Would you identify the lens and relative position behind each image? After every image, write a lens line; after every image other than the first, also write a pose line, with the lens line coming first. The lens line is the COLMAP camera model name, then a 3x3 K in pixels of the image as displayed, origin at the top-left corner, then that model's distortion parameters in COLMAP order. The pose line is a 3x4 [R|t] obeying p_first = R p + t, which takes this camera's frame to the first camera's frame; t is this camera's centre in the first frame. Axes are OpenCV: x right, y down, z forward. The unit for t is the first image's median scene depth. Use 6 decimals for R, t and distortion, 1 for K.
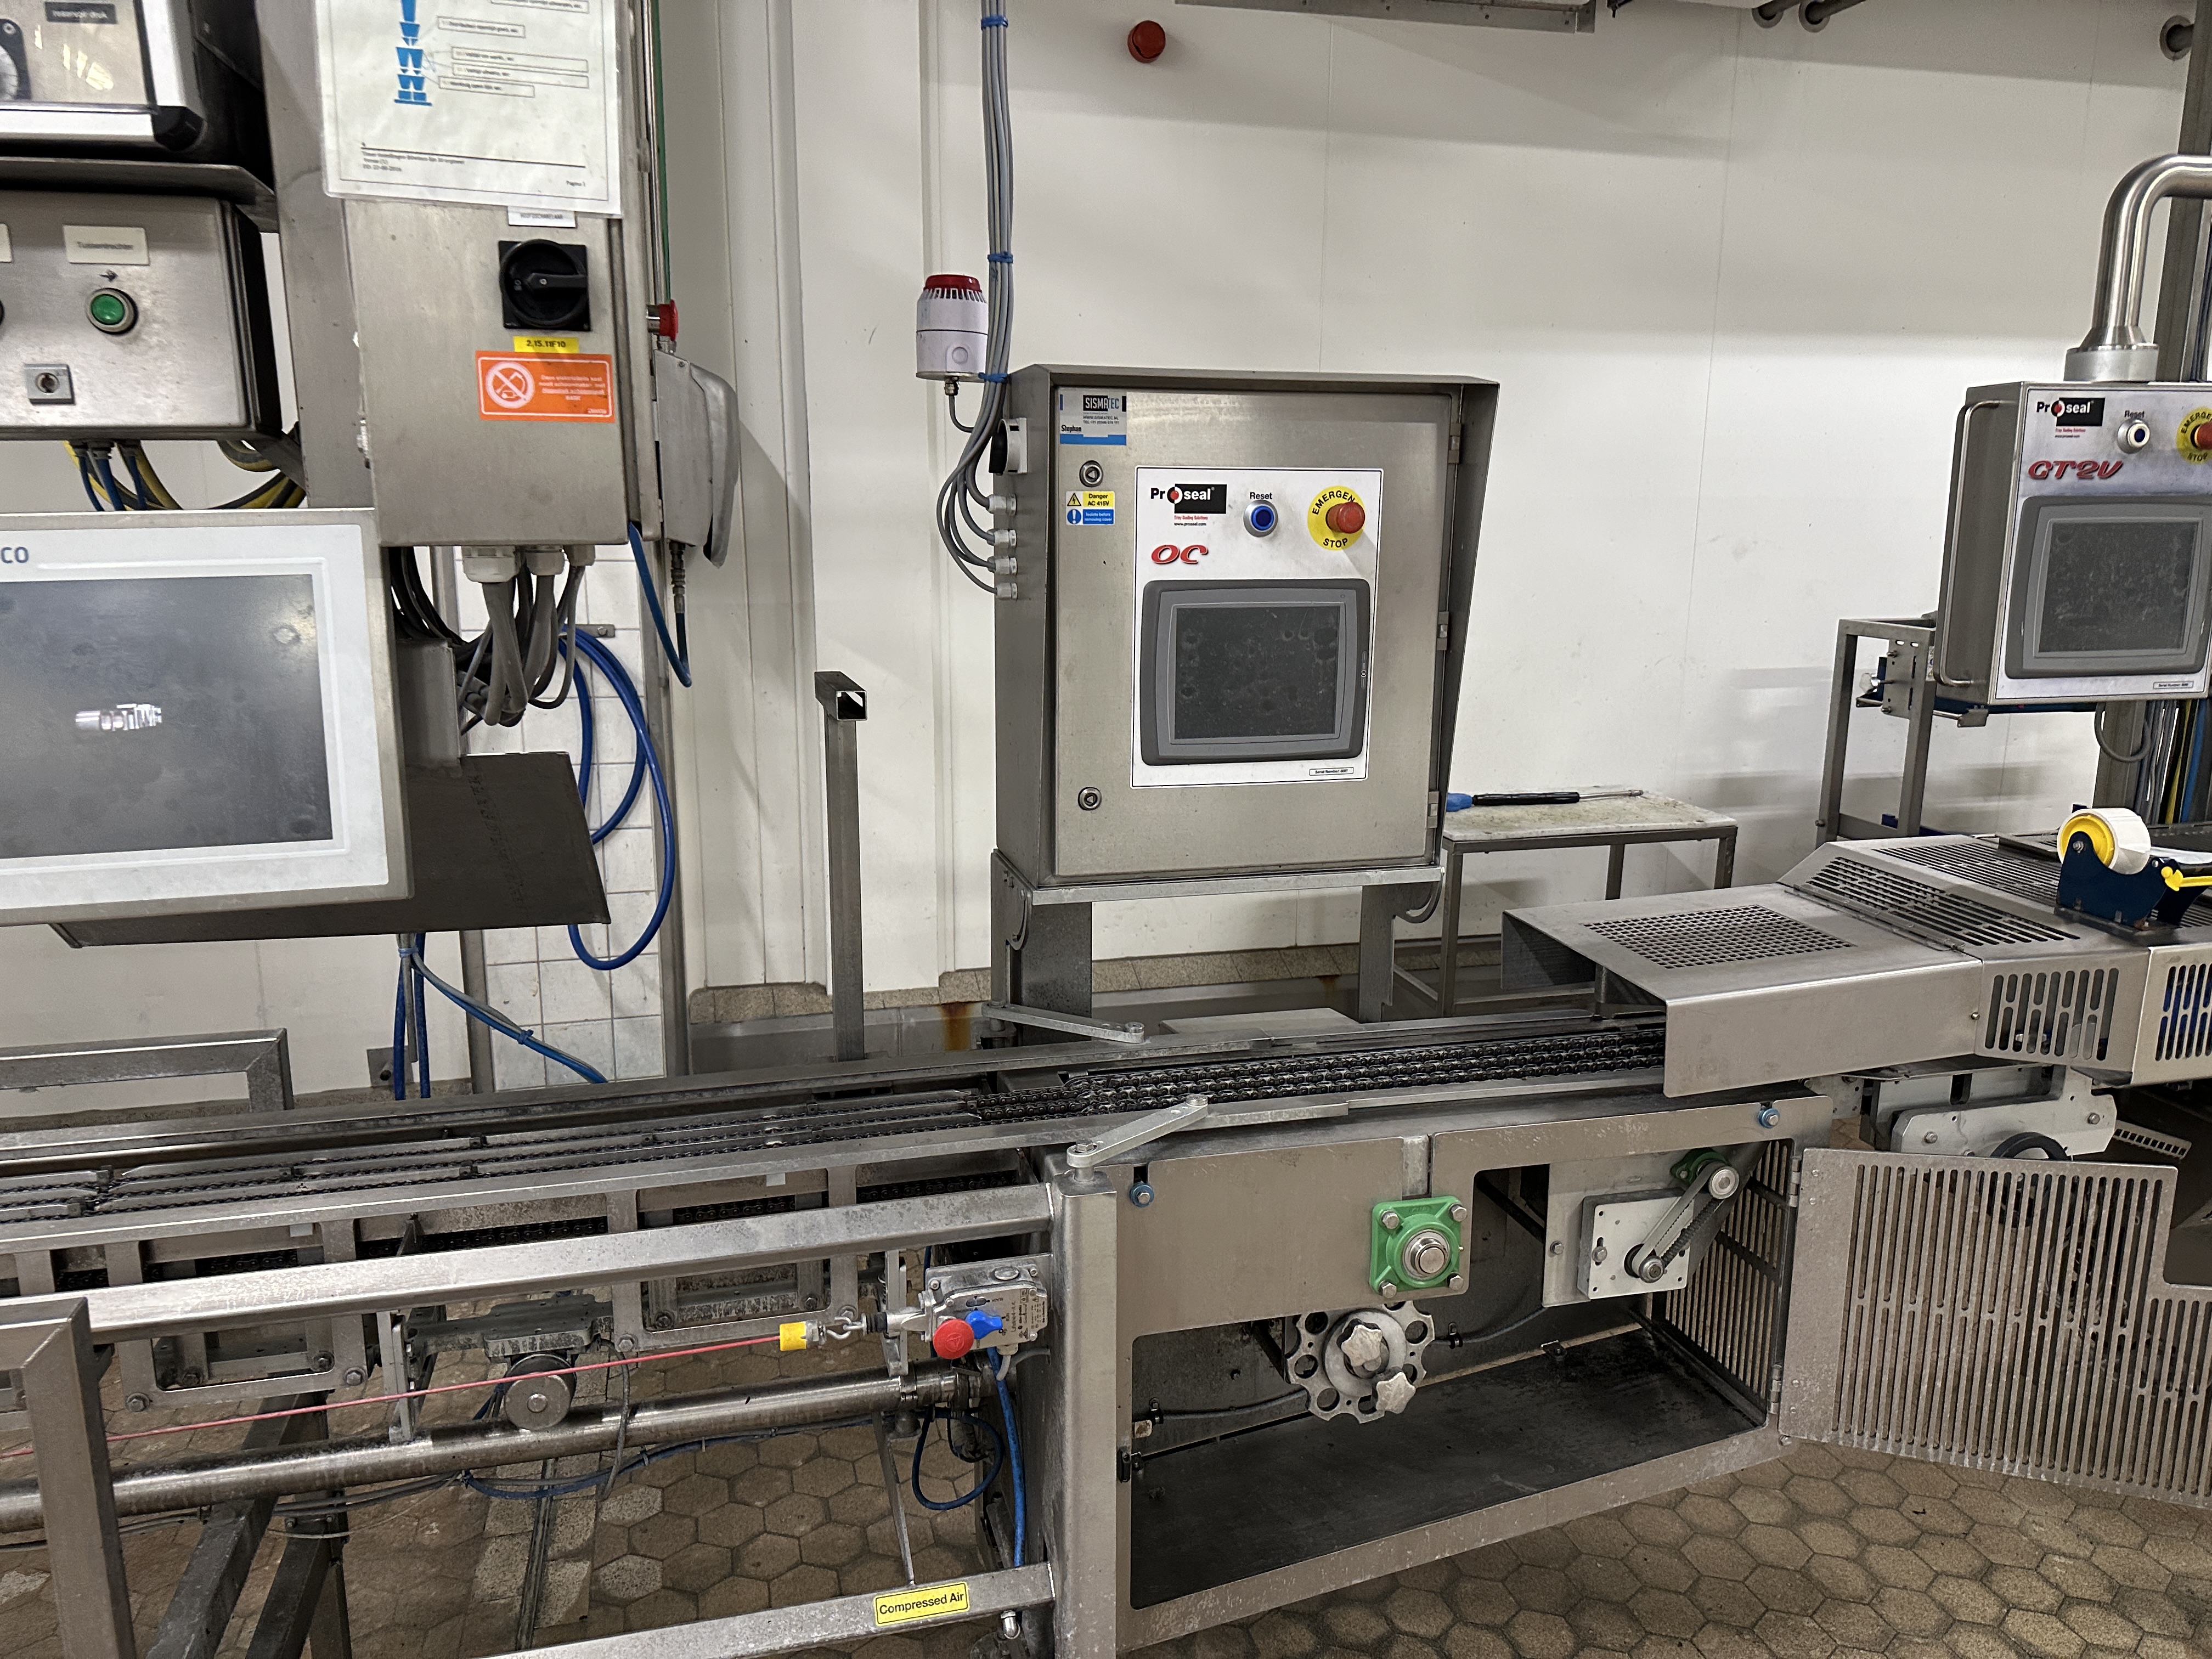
lens RADIAL K [[1553.4, 0, 1107.0], [0, 1553.4, 786.1], [0, 0, 1]] dist [0.047399, -0.045888]
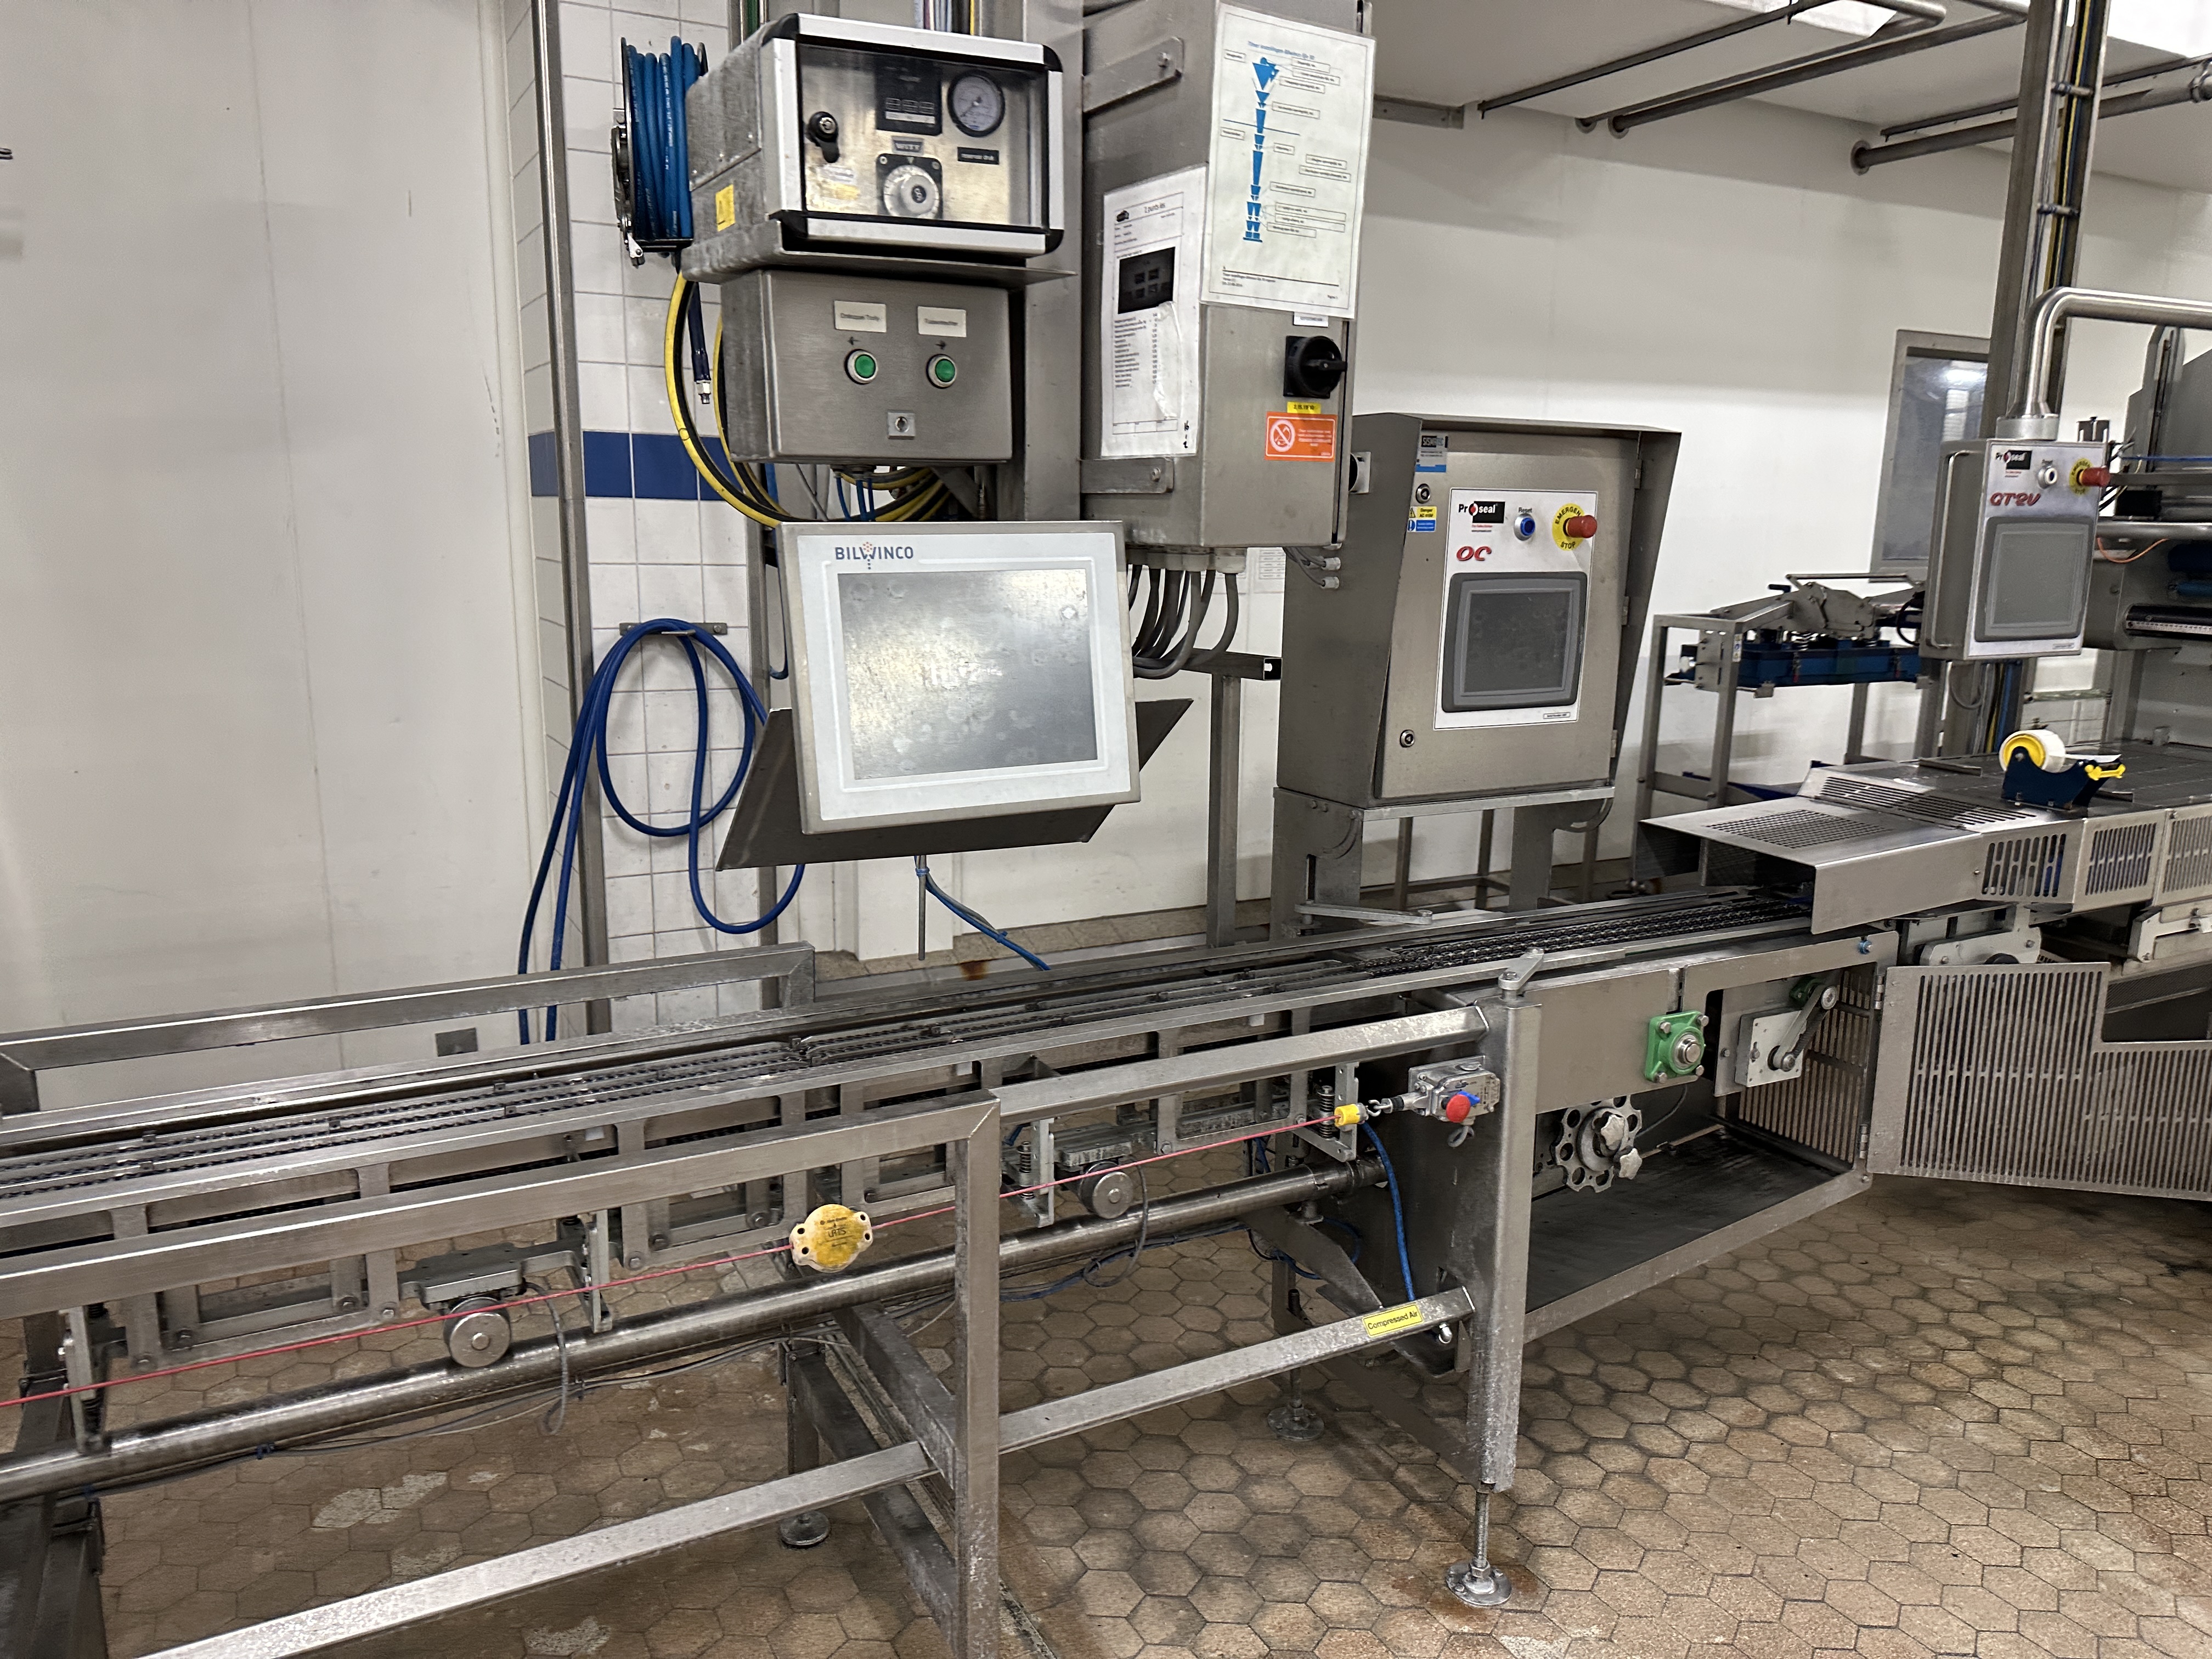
lens RADIAL K [[1553.4, 0, 1107.0], [0, 1553.4, 786.1], [0, 0, 1]] dist [0.047399, -0.045888]
pose [[0.972282, -0.030087, 0.231869, -0.564937], [0.031718, 0.999491, -0.003309, 0.045402], [-0.231652, 0.010572, 0.972741, -0.230966]]
